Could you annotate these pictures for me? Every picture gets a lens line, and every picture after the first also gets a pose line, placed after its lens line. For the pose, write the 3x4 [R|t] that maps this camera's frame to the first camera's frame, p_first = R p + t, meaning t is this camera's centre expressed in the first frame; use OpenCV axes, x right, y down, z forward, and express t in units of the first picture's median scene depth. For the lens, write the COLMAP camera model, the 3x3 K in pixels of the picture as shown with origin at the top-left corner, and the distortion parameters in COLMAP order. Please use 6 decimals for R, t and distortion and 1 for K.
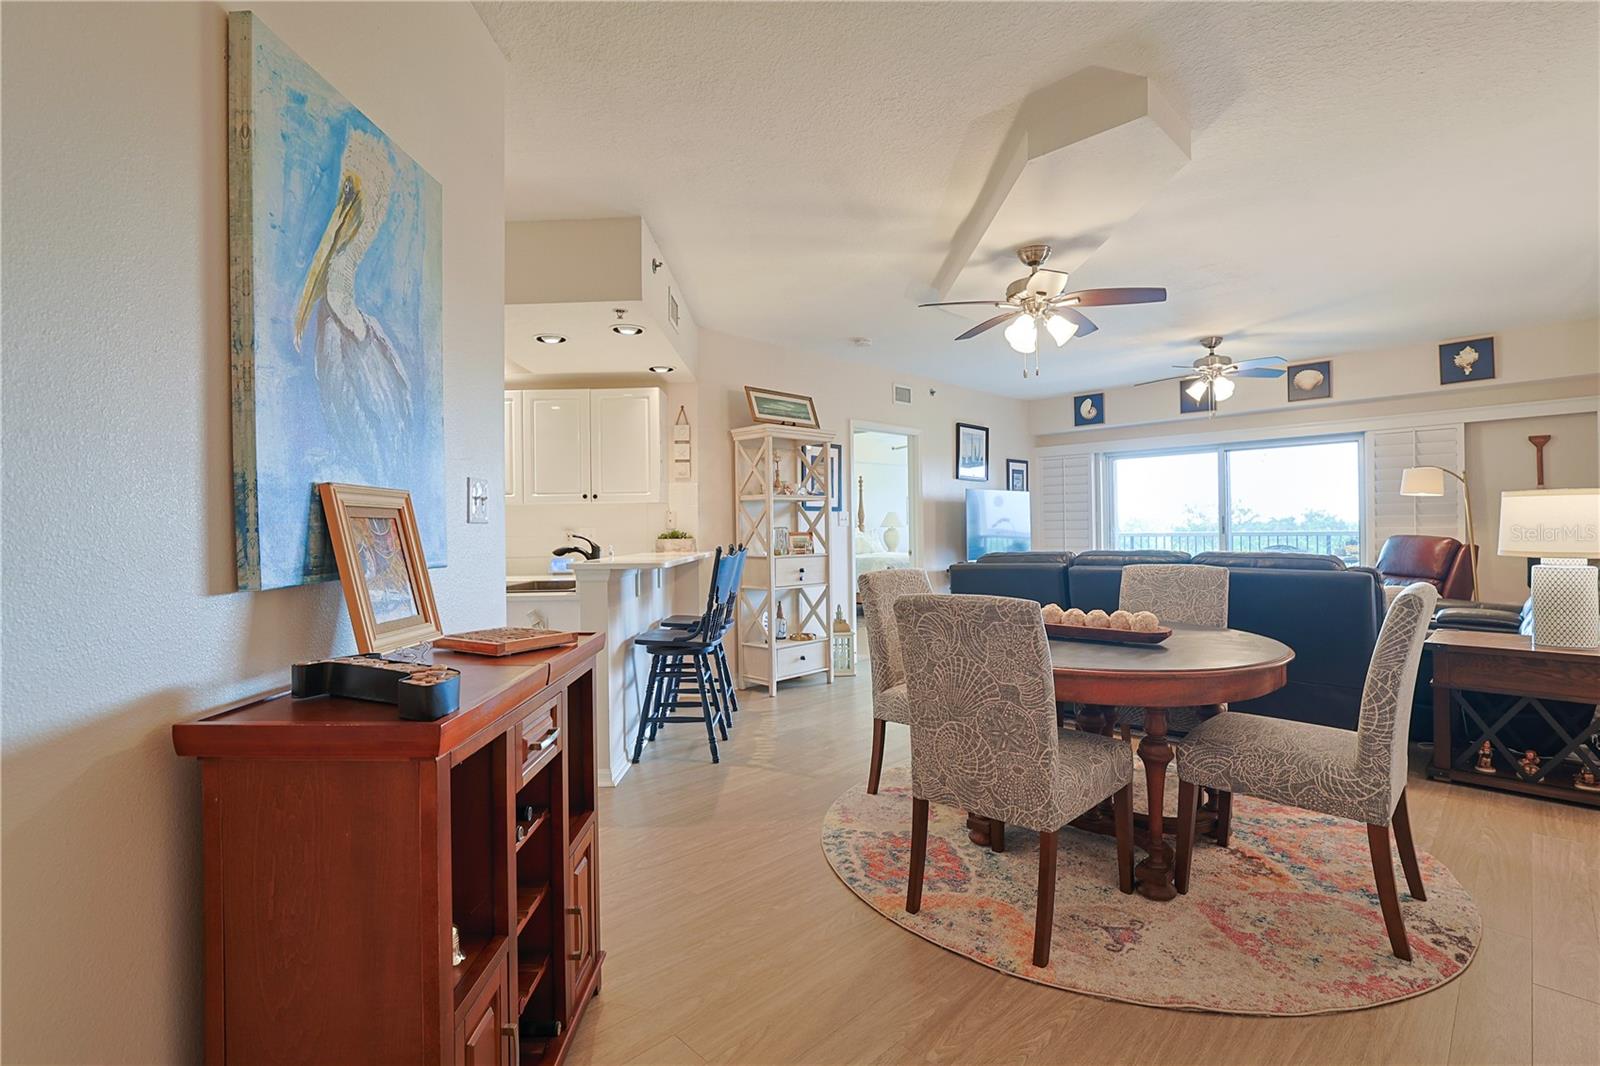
lens RADIAL K [[725.4, 0, 787.9], [0, 725.4, 516.1], [0, 0, 1]] dist [-0.045445, 0.010553]
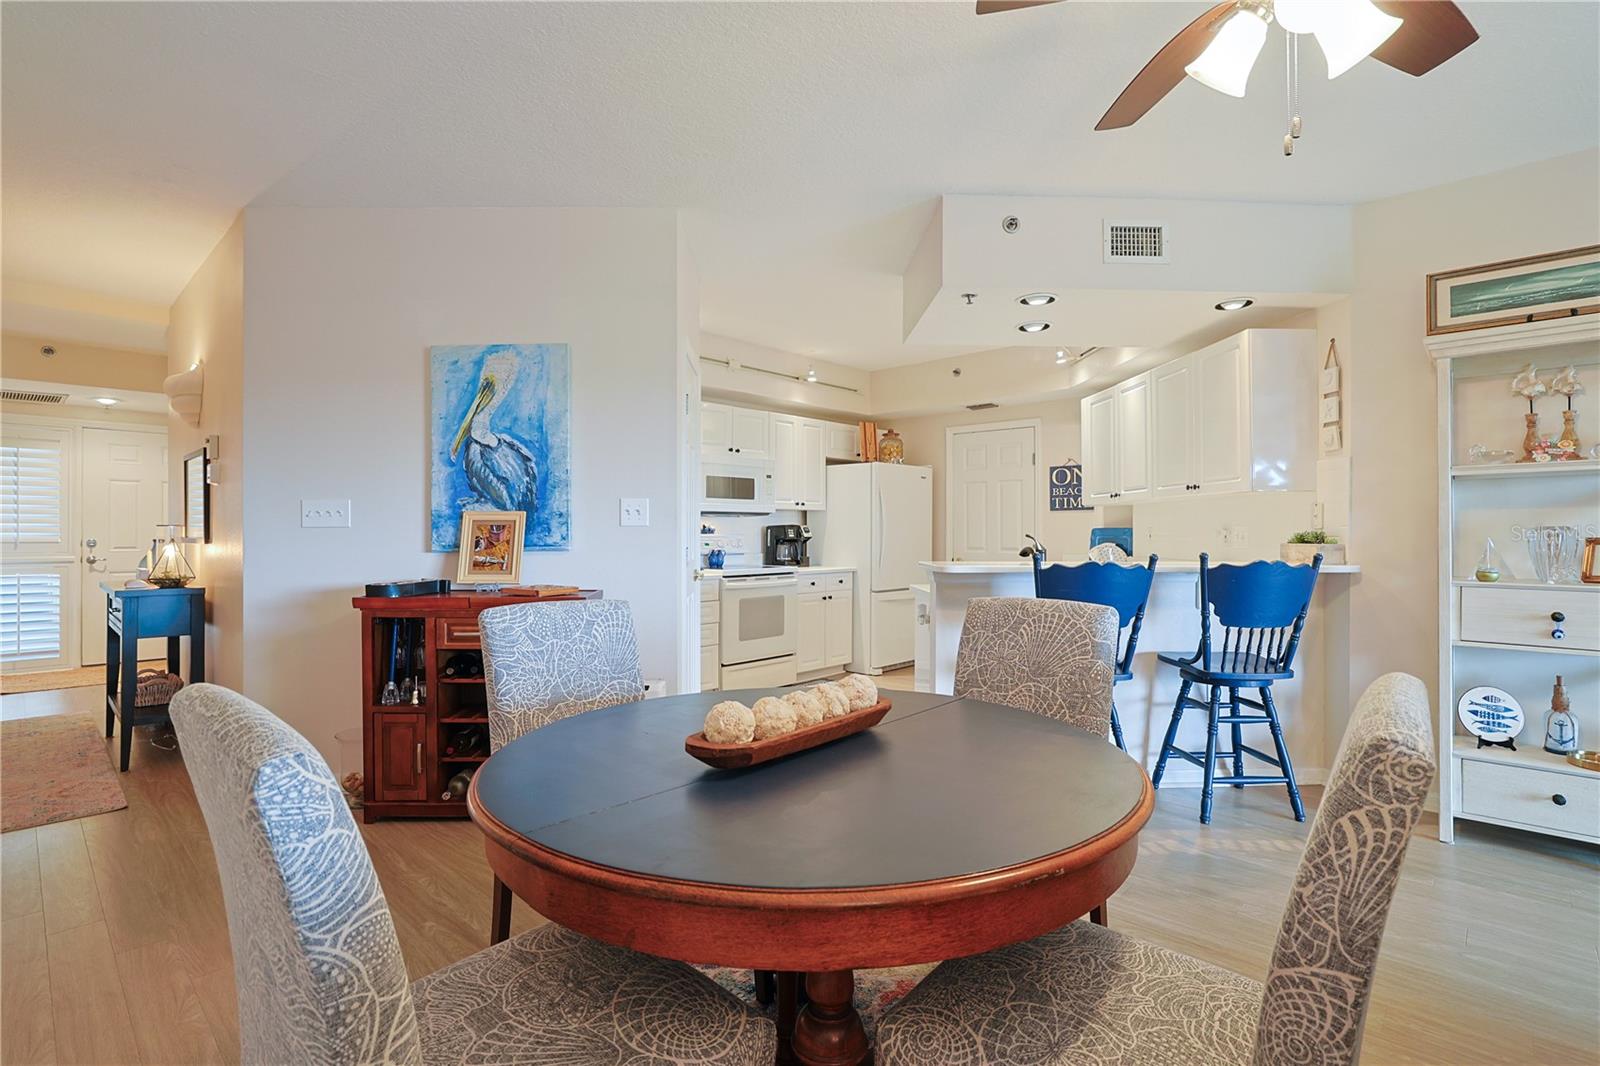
lens RADIAL K [[765.3, 0, 793.9], [0, 765.3, 535.5], [0, 0, 1]] dist [-0.033852, 0.006445]
pose [[0.048004, 0.017173, -0.998700, 0.499882], [0.016991, 0.999693, 0.018007, 0.002851], [0.998703, -0.017834, 0.047697, 0.485848]]
